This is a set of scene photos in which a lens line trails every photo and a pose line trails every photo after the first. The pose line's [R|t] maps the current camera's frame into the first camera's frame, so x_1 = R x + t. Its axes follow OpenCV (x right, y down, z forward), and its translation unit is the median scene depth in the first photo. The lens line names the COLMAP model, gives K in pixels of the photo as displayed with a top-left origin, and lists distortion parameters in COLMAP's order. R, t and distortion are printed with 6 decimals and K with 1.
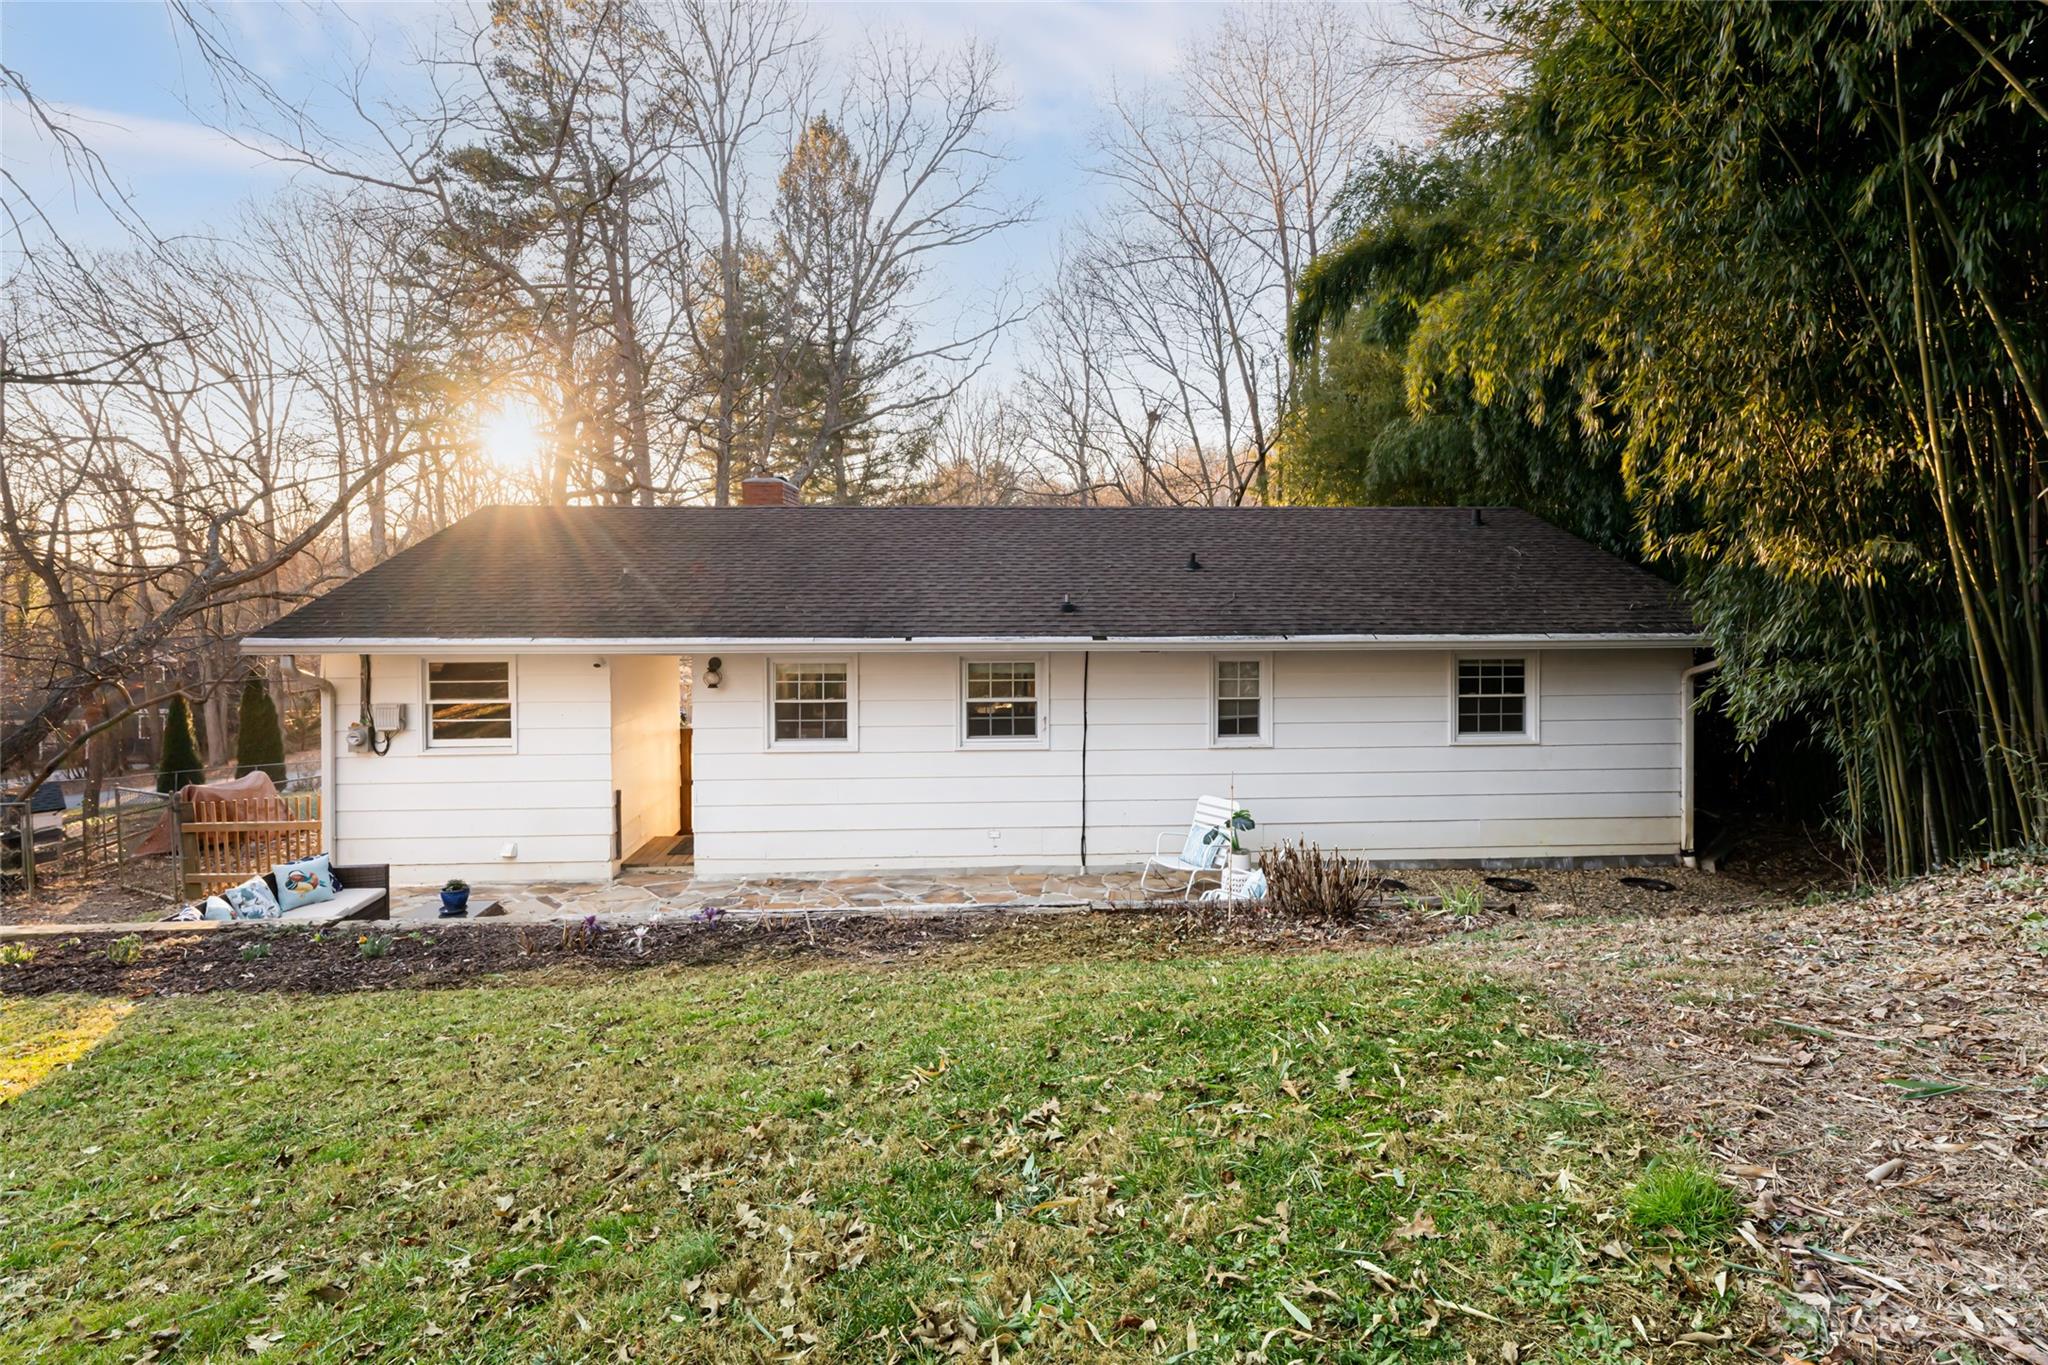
lens RADIAL K [[1013.8, 0, 1024.0], [0, 1013.8, 682.5], [0, 0, 1]] dist [-0.015095, -0.000099]
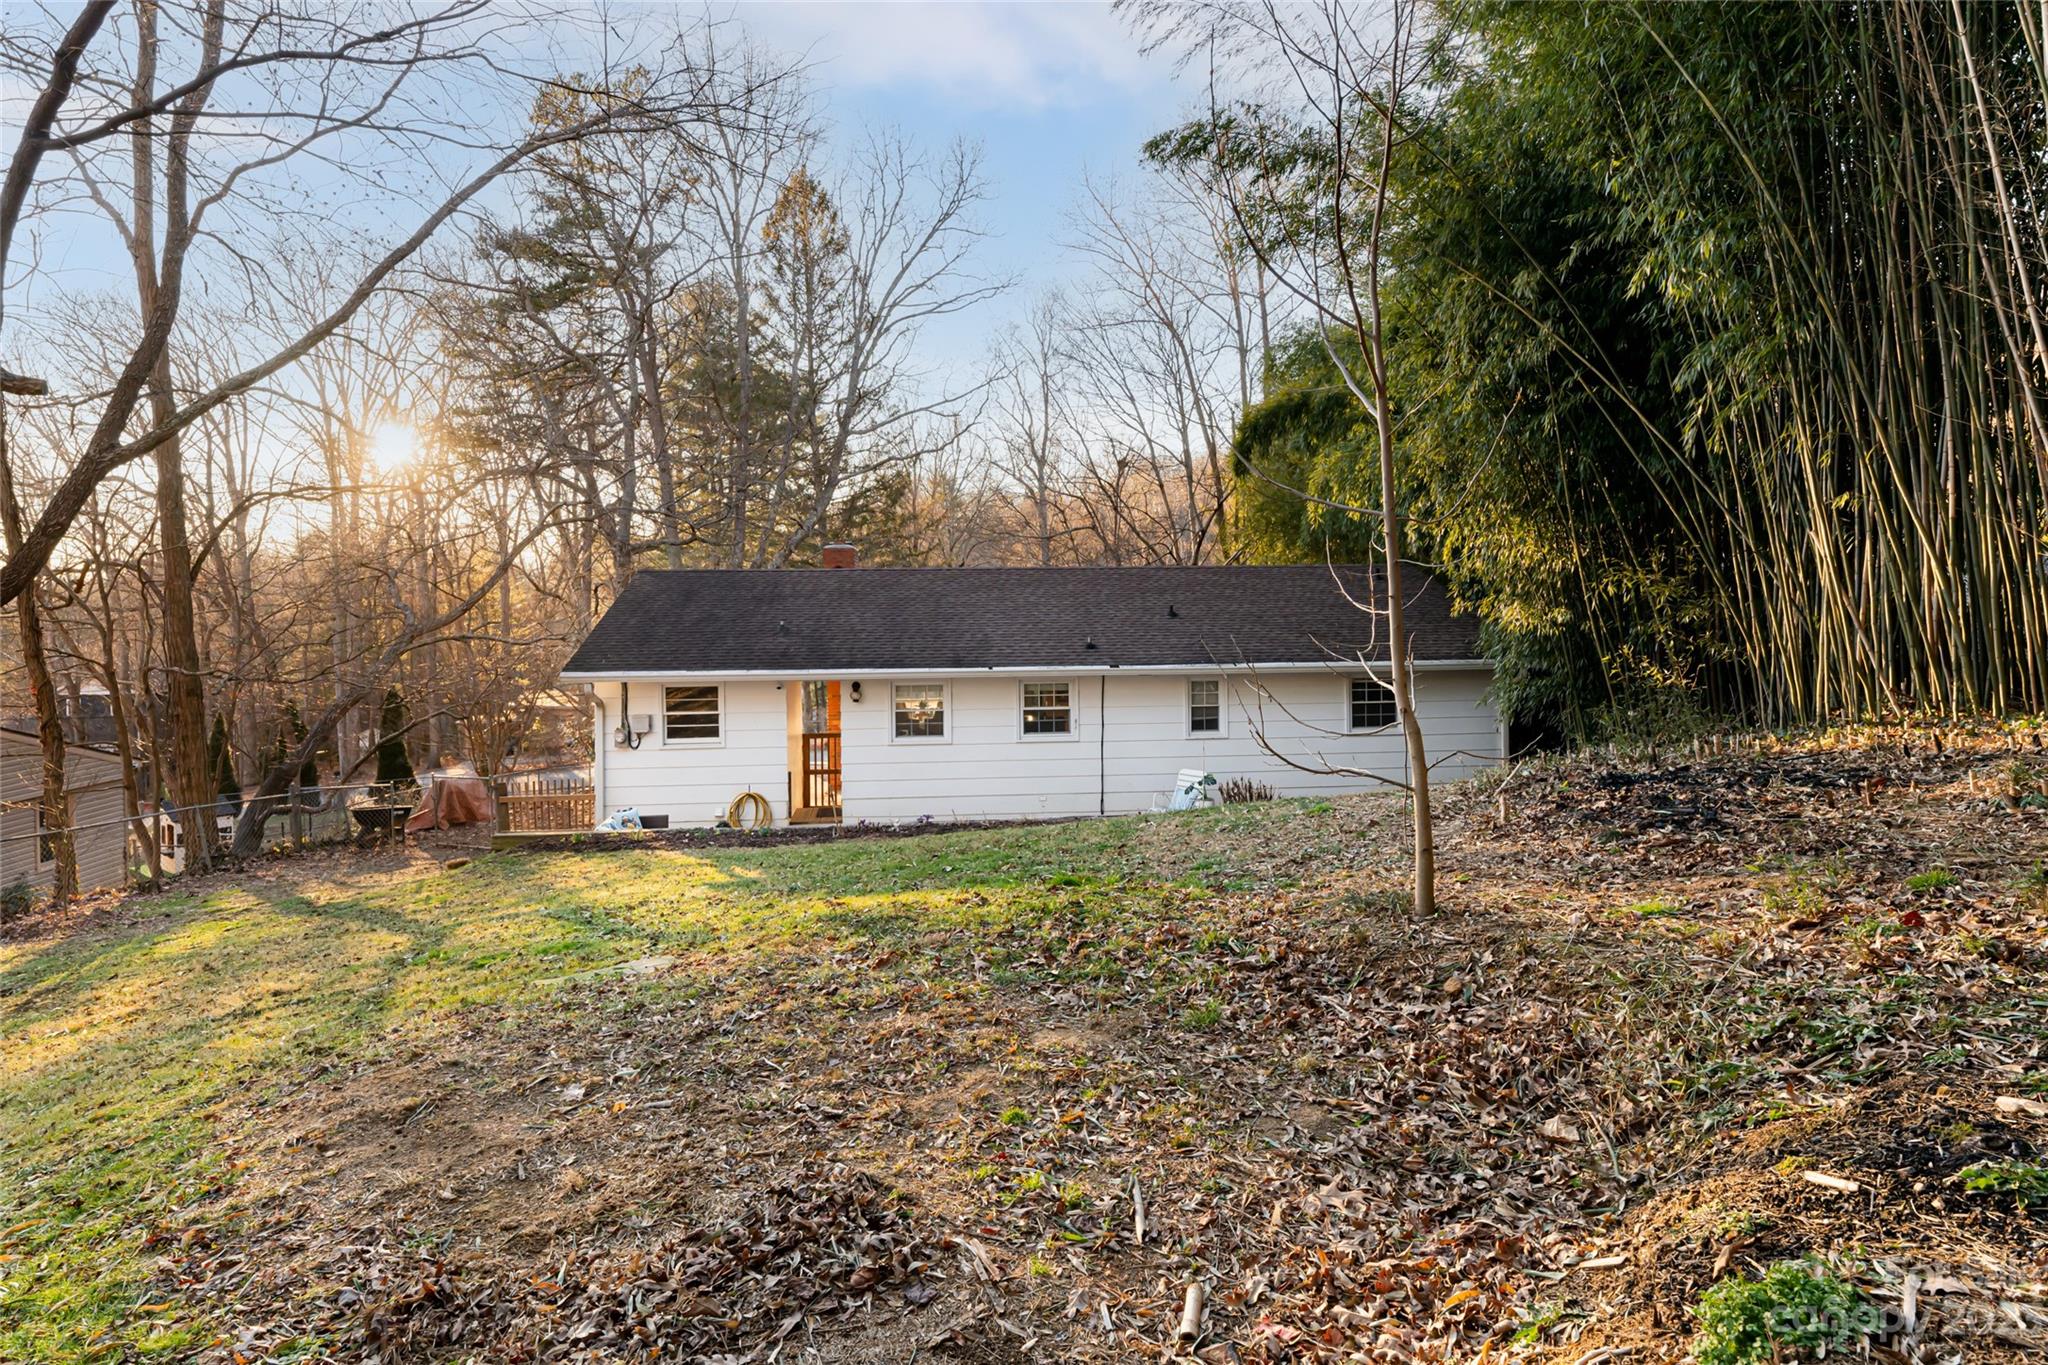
lens RADIAL K [[1005.6, 0, 1024.0], [0, 1005.6, 682.5], [0, 0, 1]] dist [0.000295, 0.000037]
pose [[0.999378, -0.010237, 0.033735, -0.104424], [0.011088, 0.999623, -0.025125, 0.016037], [-0.033465, 0.025483, 0.999115, -0.474485]]
